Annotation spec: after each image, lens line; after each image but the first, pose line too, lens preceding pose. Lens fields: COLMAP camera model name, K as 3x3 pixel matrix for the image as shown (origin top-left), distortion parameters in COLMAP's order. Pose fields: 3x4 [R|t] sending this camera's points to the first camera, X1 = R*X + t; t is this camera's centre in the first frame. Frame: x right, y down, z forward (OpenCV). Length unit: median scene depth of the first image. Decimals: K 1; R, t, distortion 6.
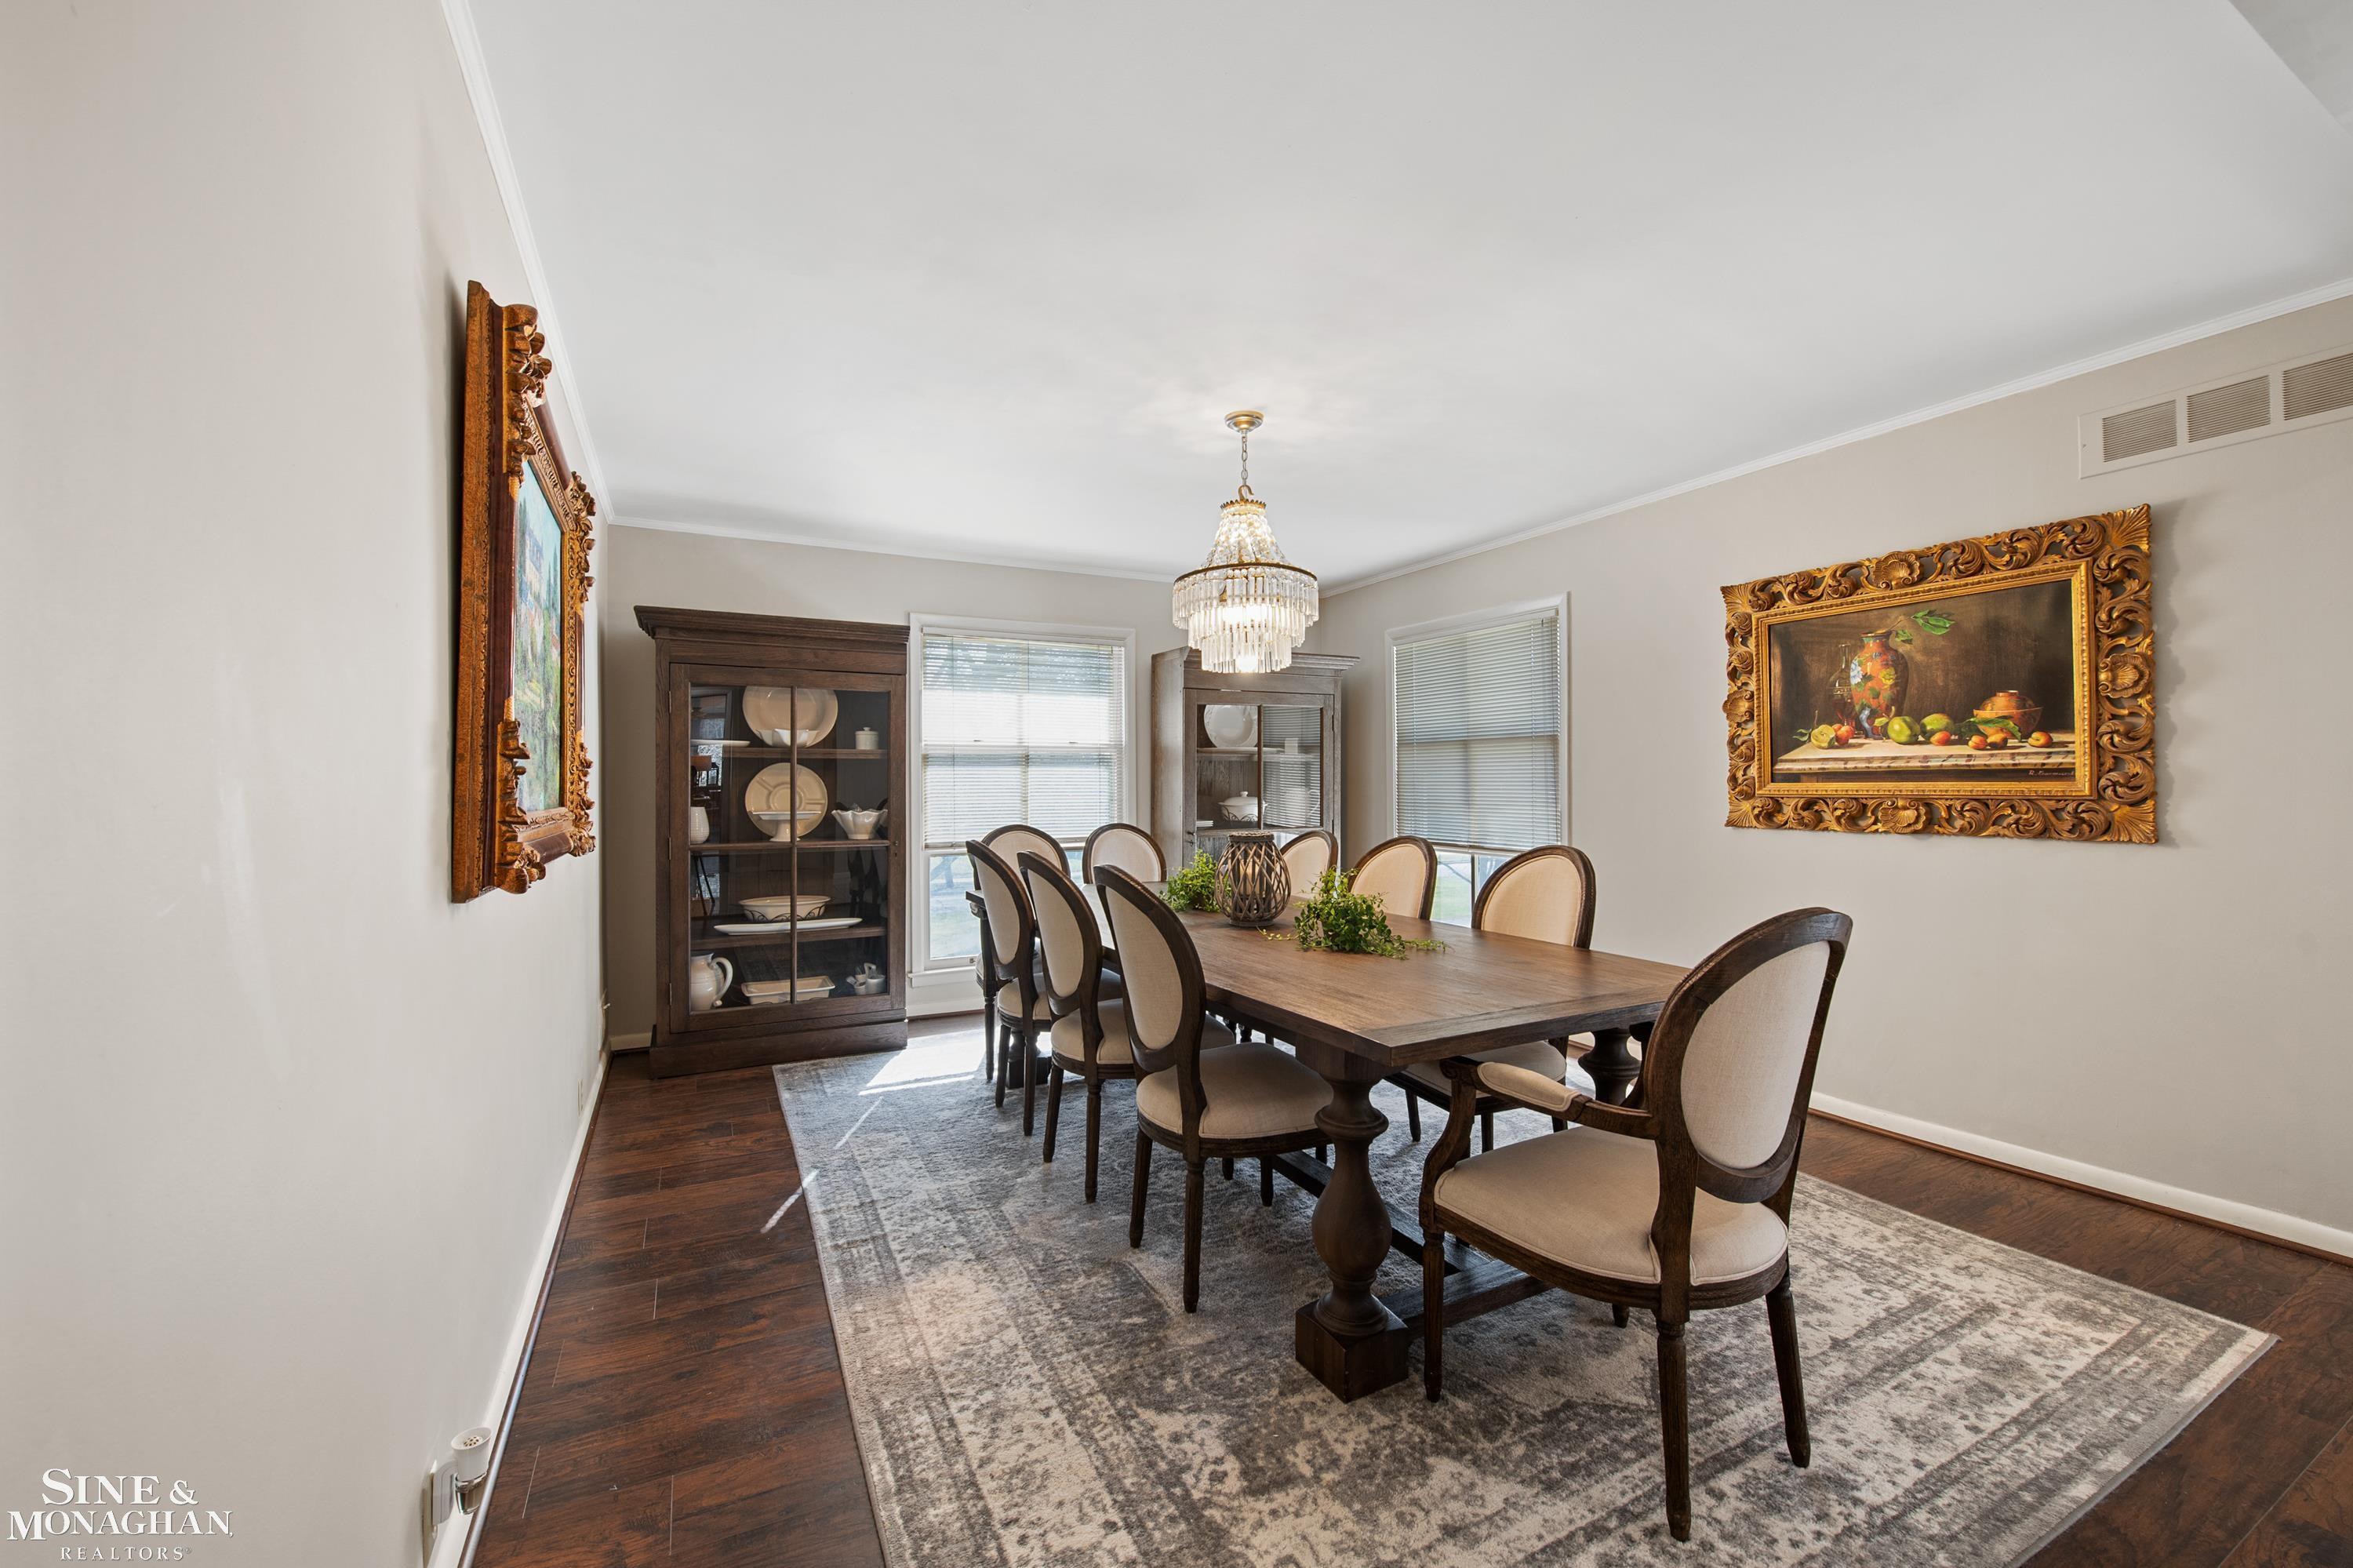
lens RADIAL K [[944.4, 0, 1175.4], [0, 944.4, 786.1], [0, 0, 1]] dist [-0.012151, -0.002141]
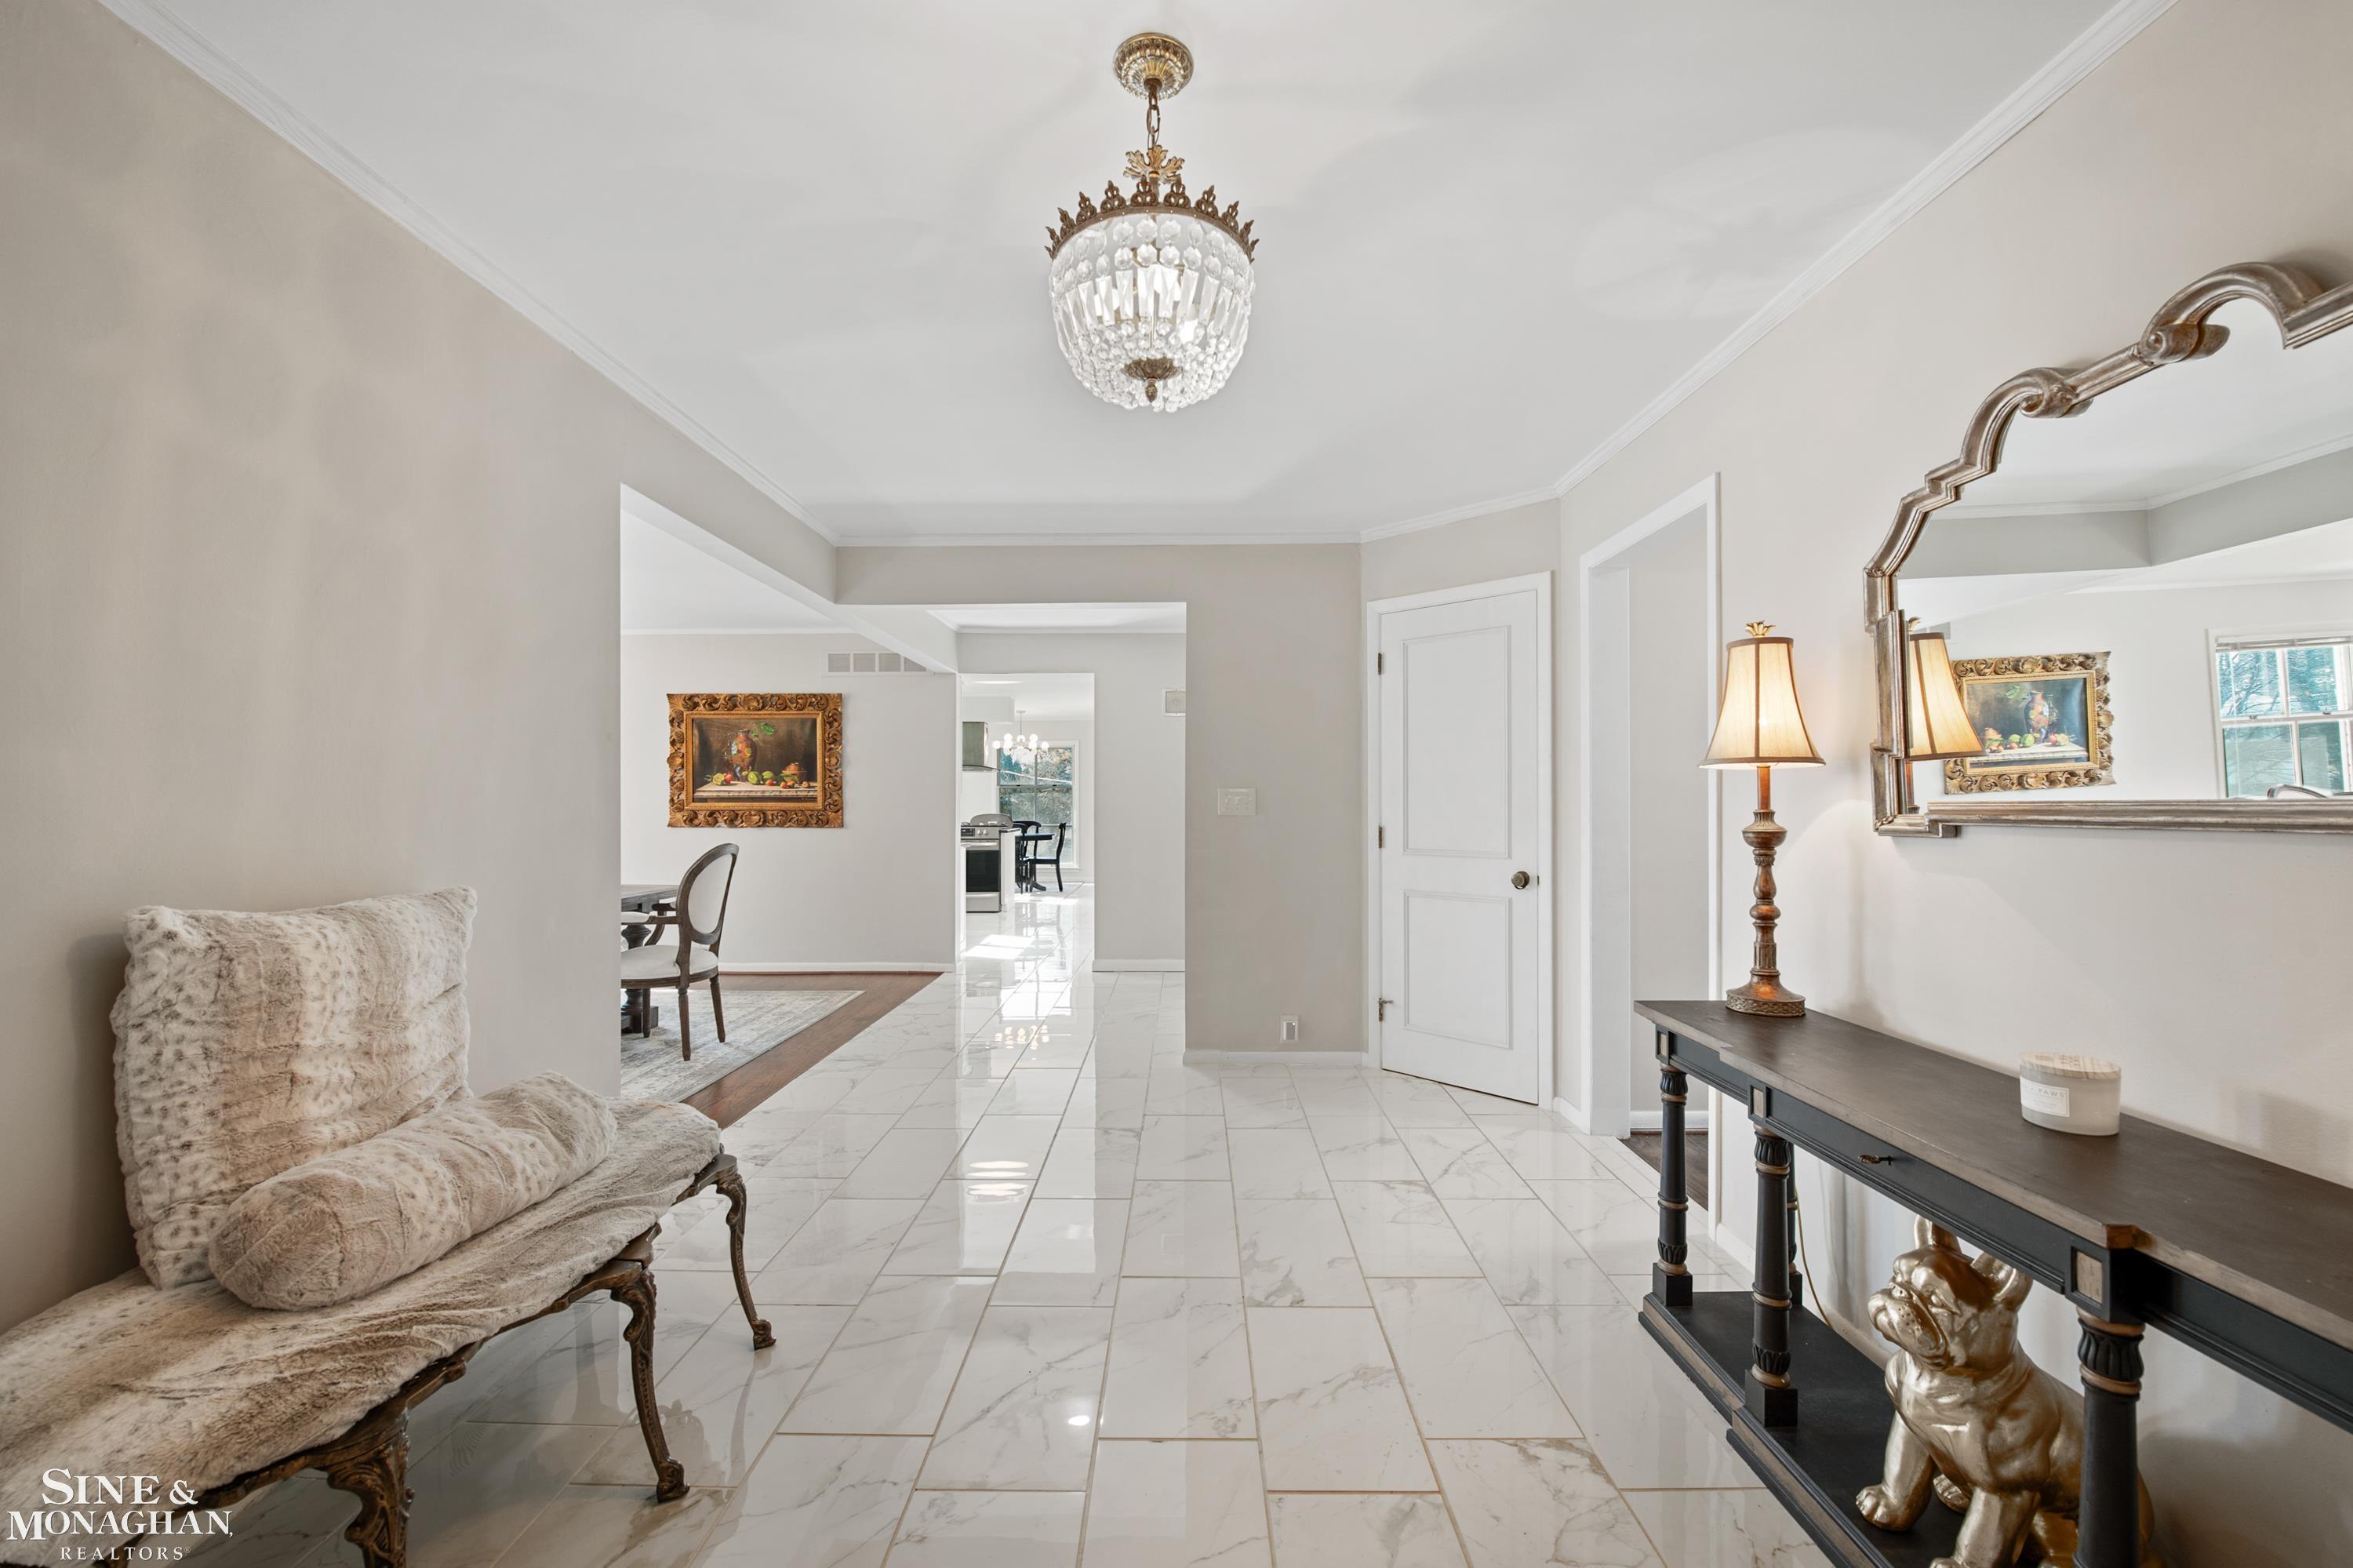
lens RADIAL K [[944.4, 0, 1174.7], [0, 944.4, 788.8], [0, 0, 1]] dist [-0.012151, -0.002141]
pose [[0.473368, 0.013635, 0.880759, -0.612184], [-0.001538, 0.999891, -0.014653, -0.005521], [-0.880863, 0.005582, 0.473338, -0.797902]]
